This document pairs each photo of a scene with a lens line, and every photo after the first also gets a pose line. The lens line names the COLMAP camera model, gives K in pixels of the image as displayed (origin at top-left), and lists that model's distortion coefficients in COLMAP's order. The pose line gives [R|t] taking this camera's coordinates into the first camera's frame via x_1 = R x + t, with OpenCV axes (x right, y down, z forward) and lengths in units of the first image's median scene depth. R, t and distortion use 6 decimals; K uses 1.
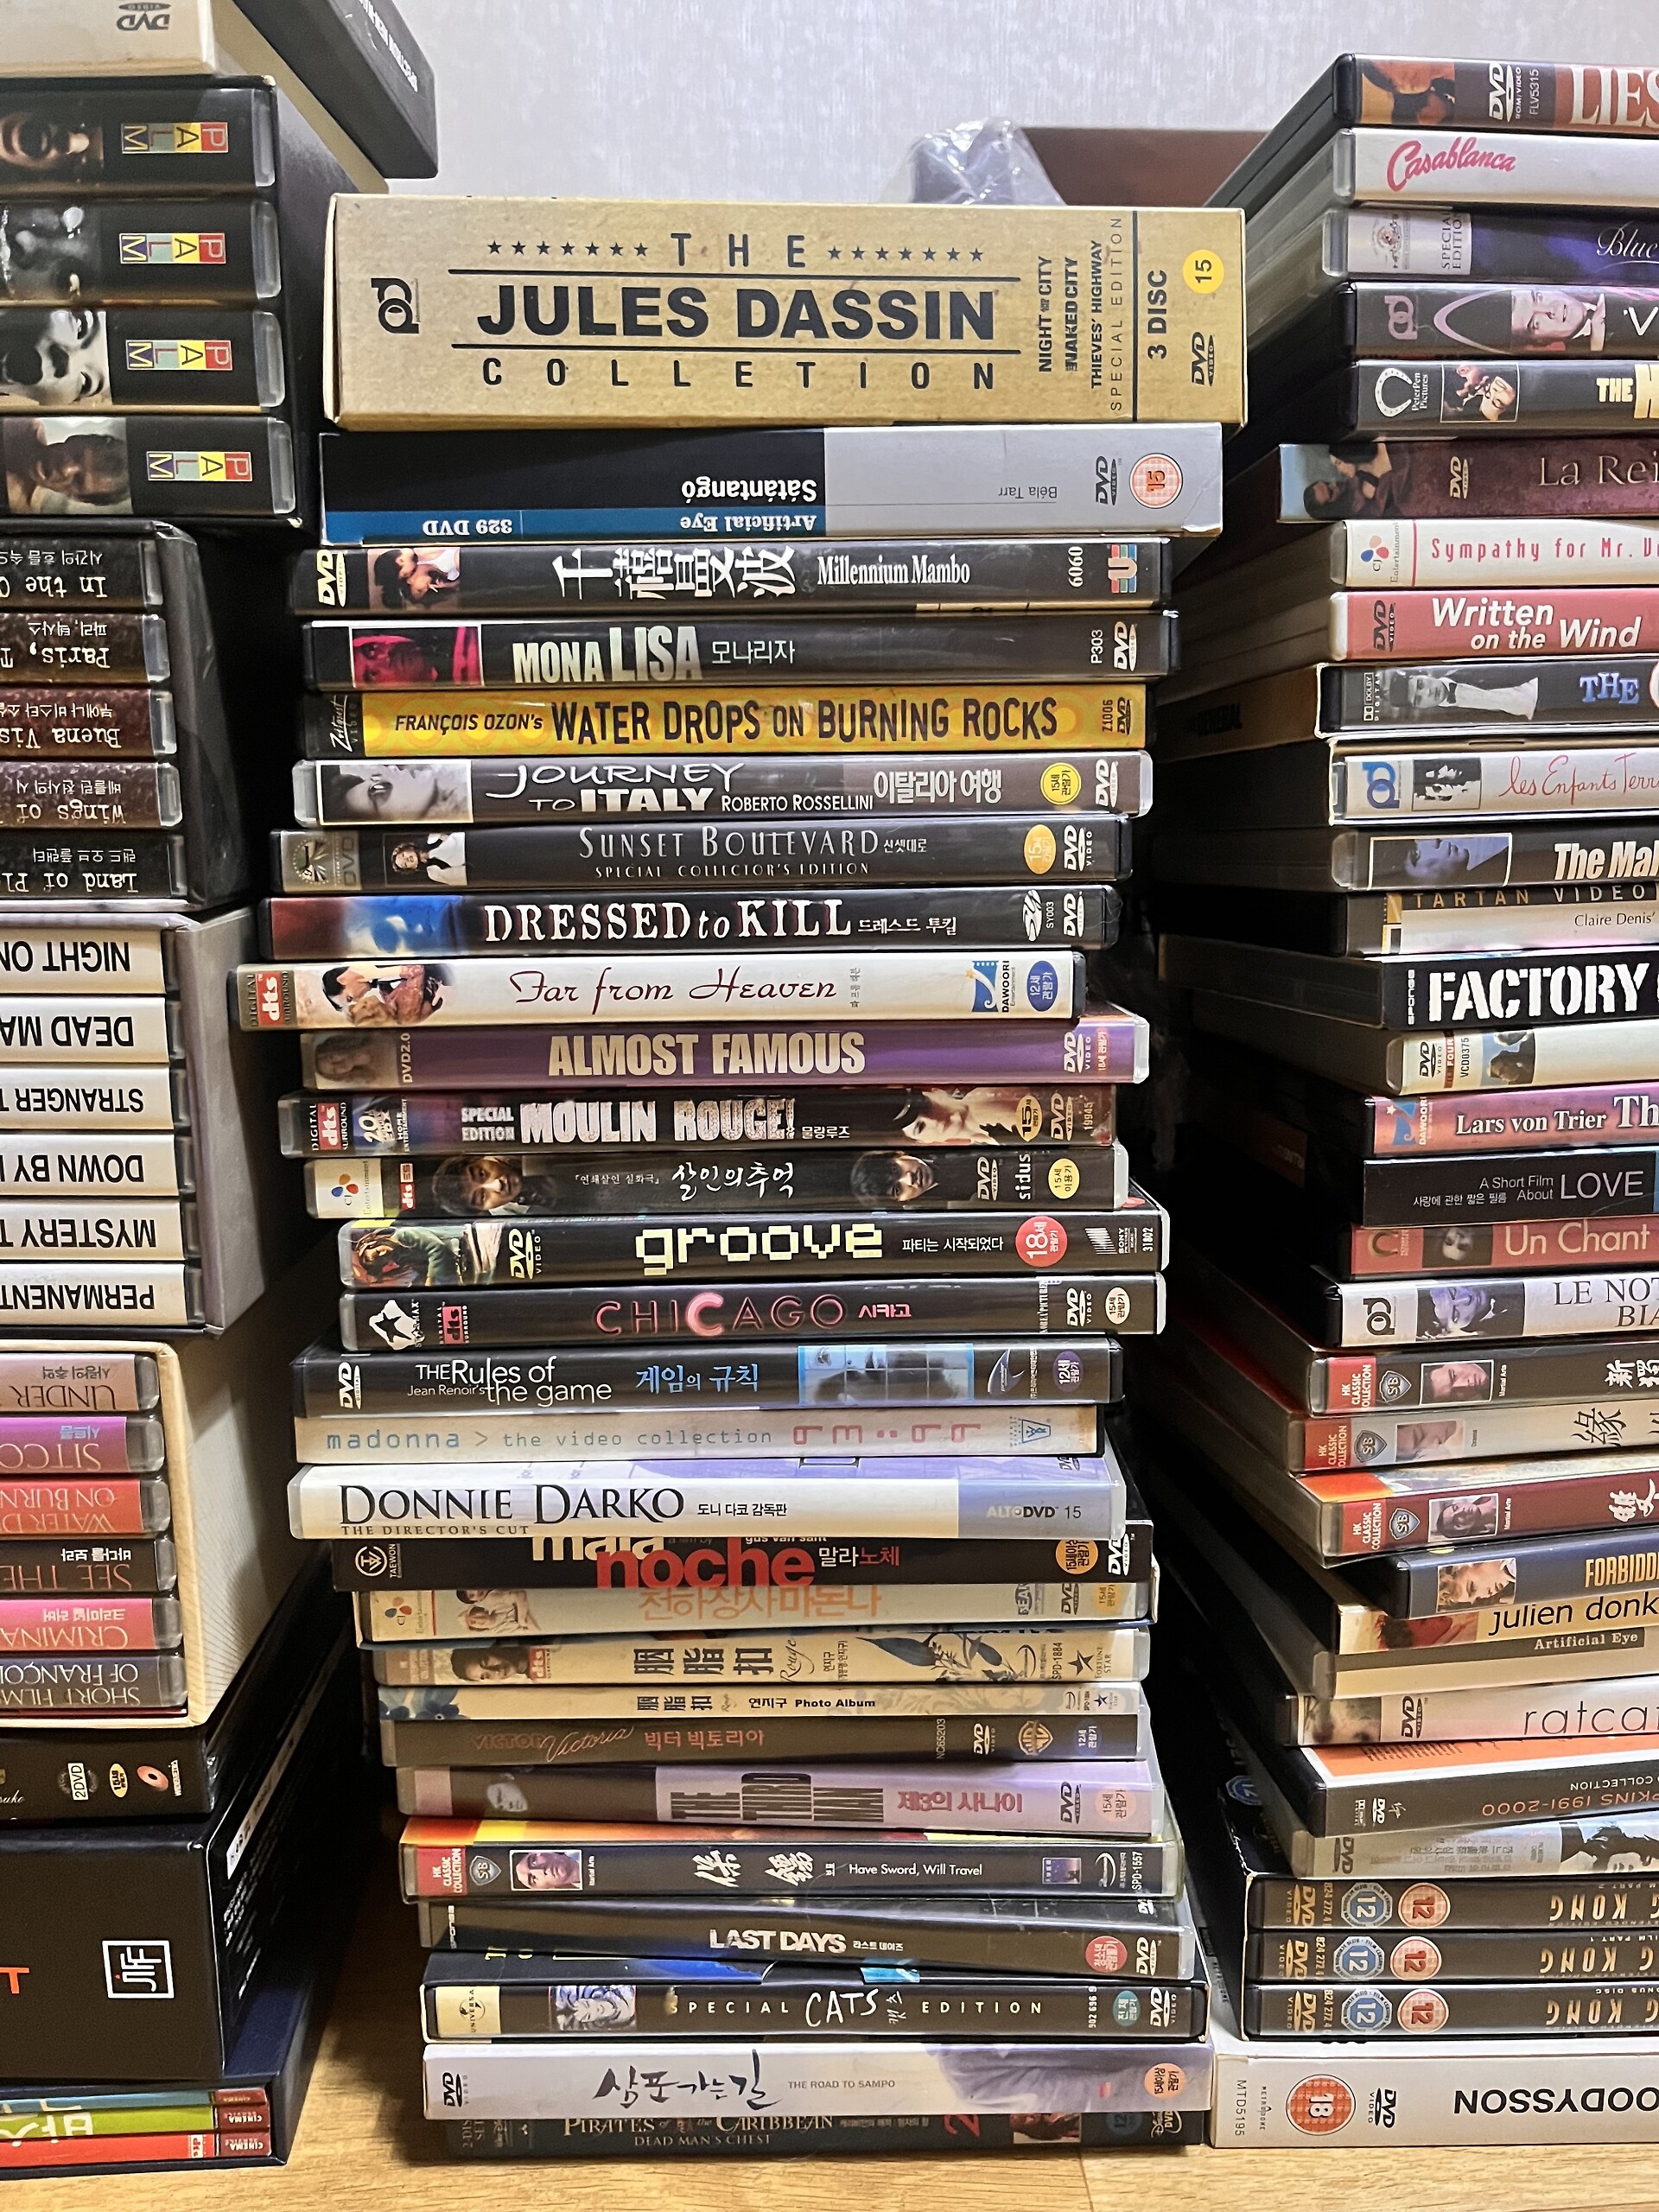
lens RADIAL K [[1644.9, 0, 806.3], [0, 1644.9, 1100.3], [0, 0, 1]] dist [0.048335, -0.073629]
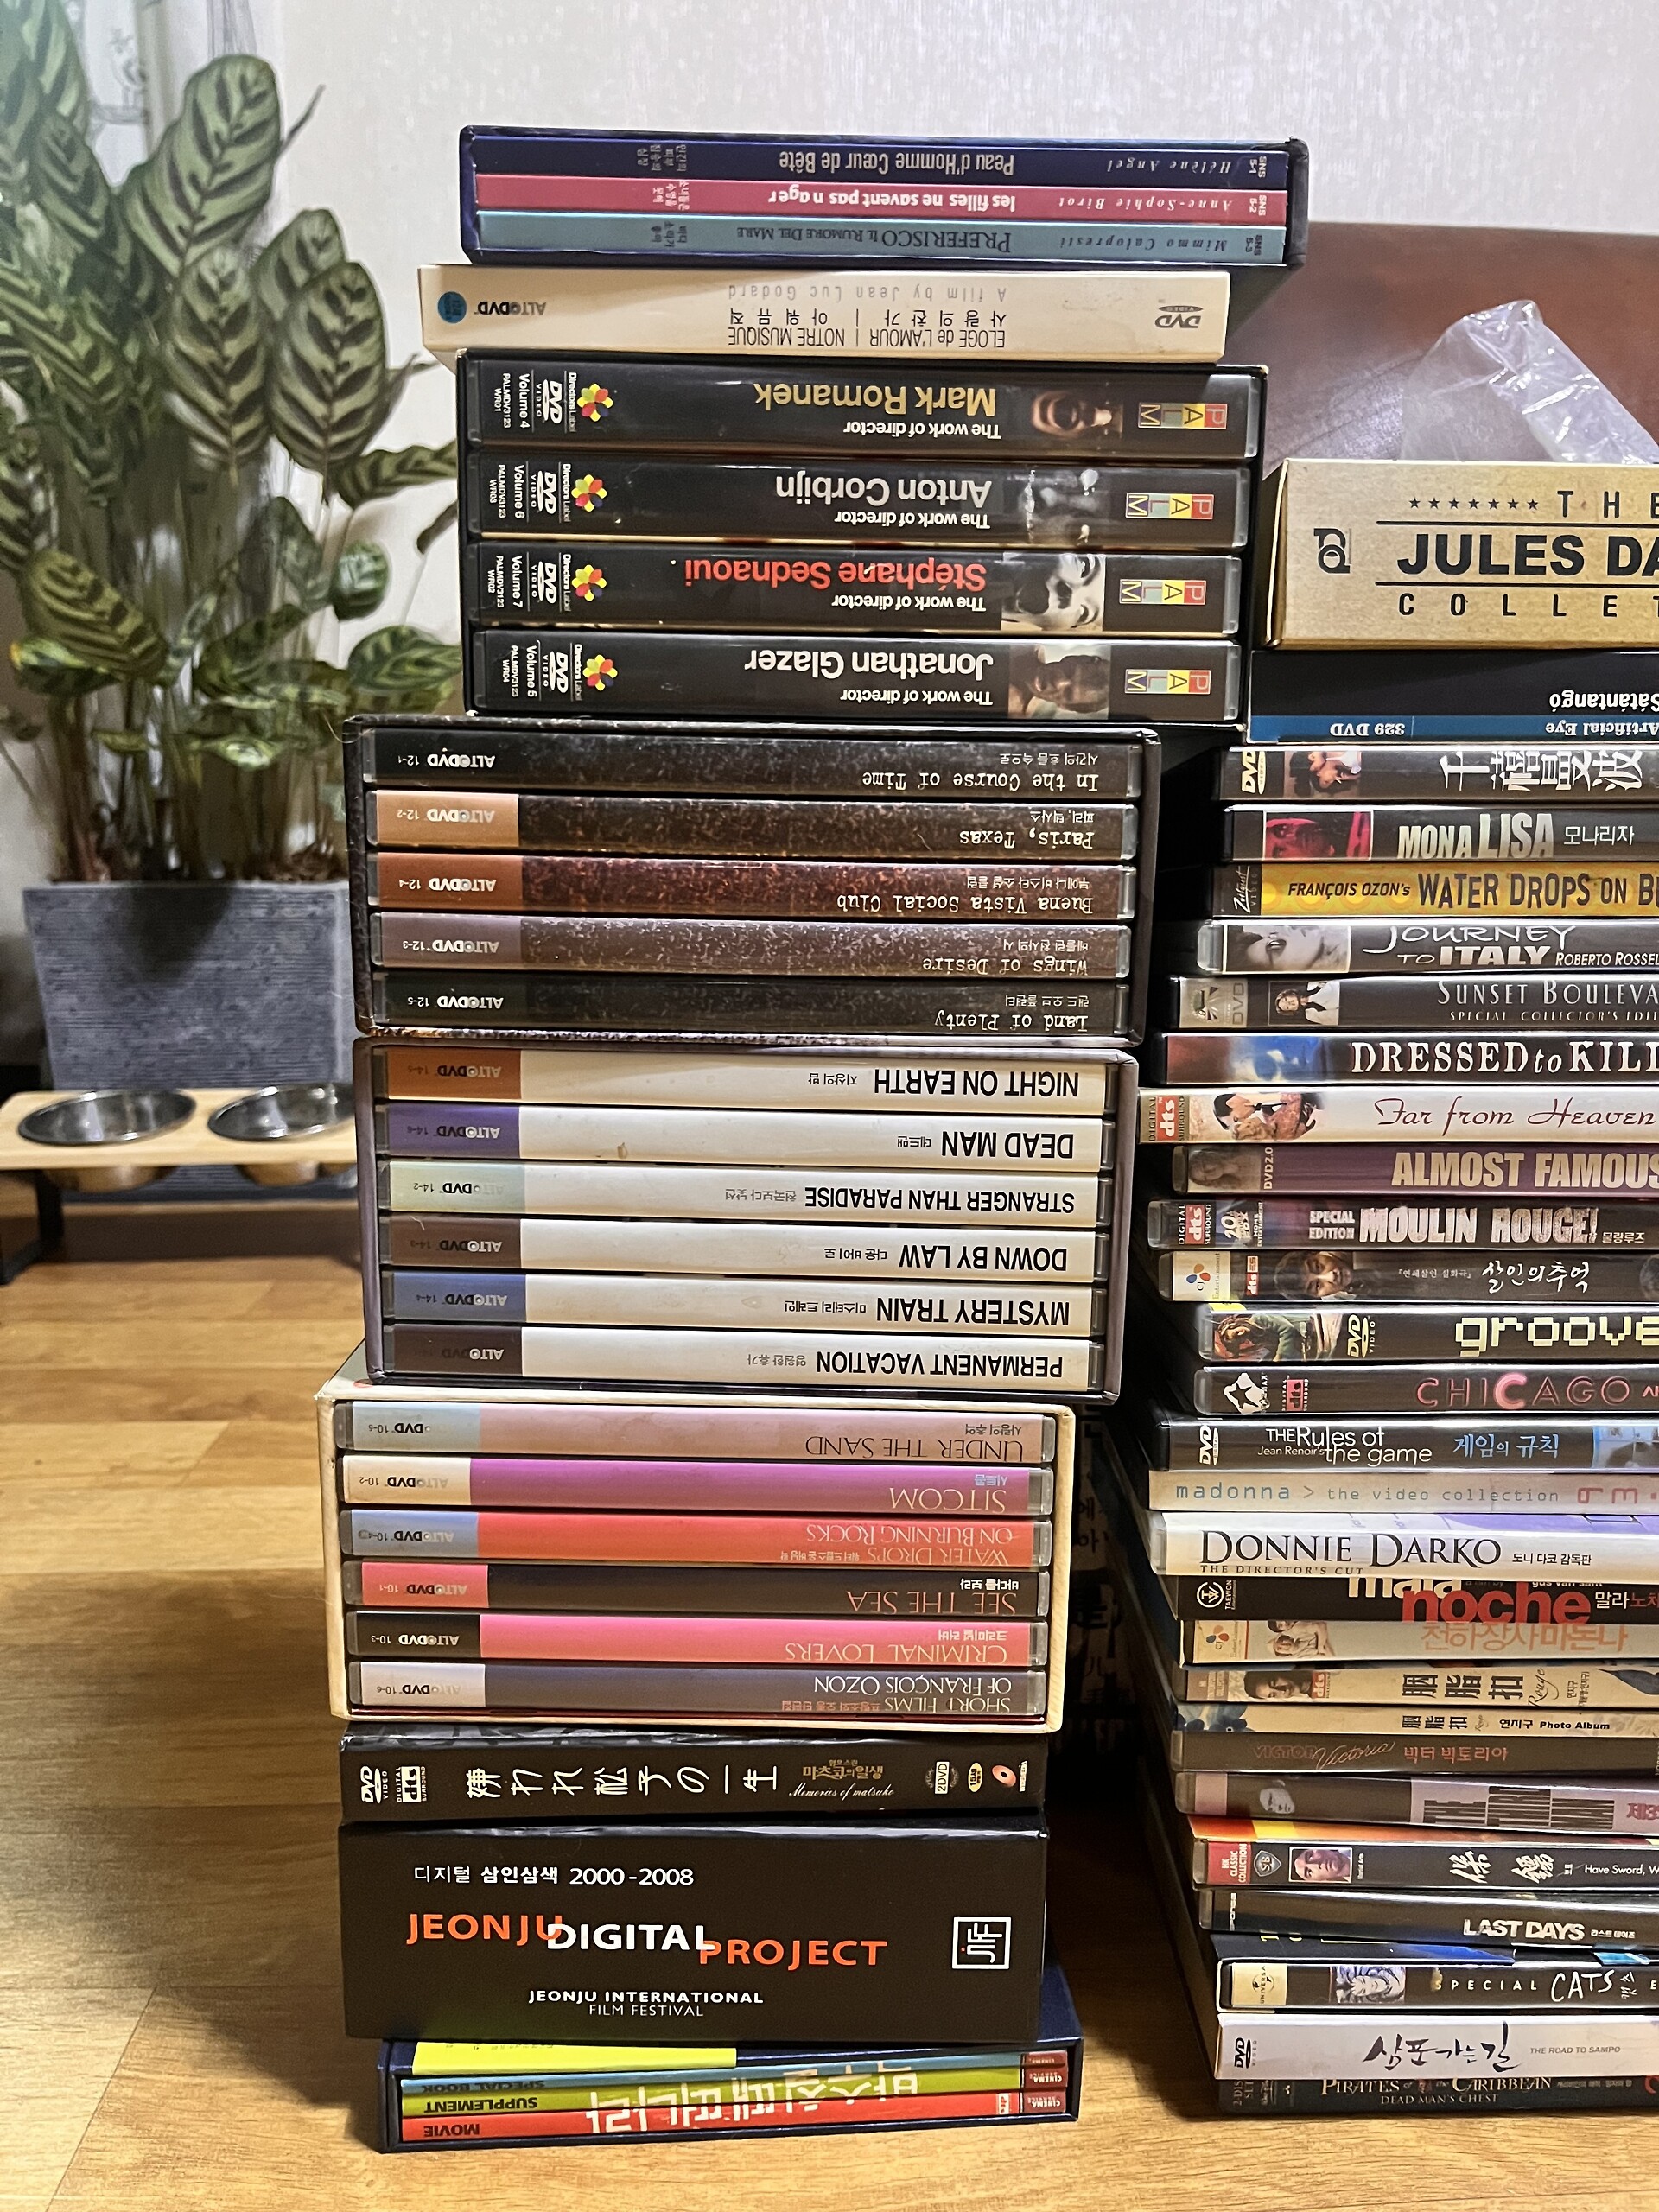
lens RADIAL K [[1644.9, 0, 793.2], [0, 1644.9, 1103.6], [0, 0, 1]] dist [0.048335, -0.073629]
pose [[0.999837, 0.016132, -0.008165, -0.572060], [-0.016223, 0.999805, -0.011226, -0.053097], [0.007982, 0.011356, 0.999904, -0.184228]]
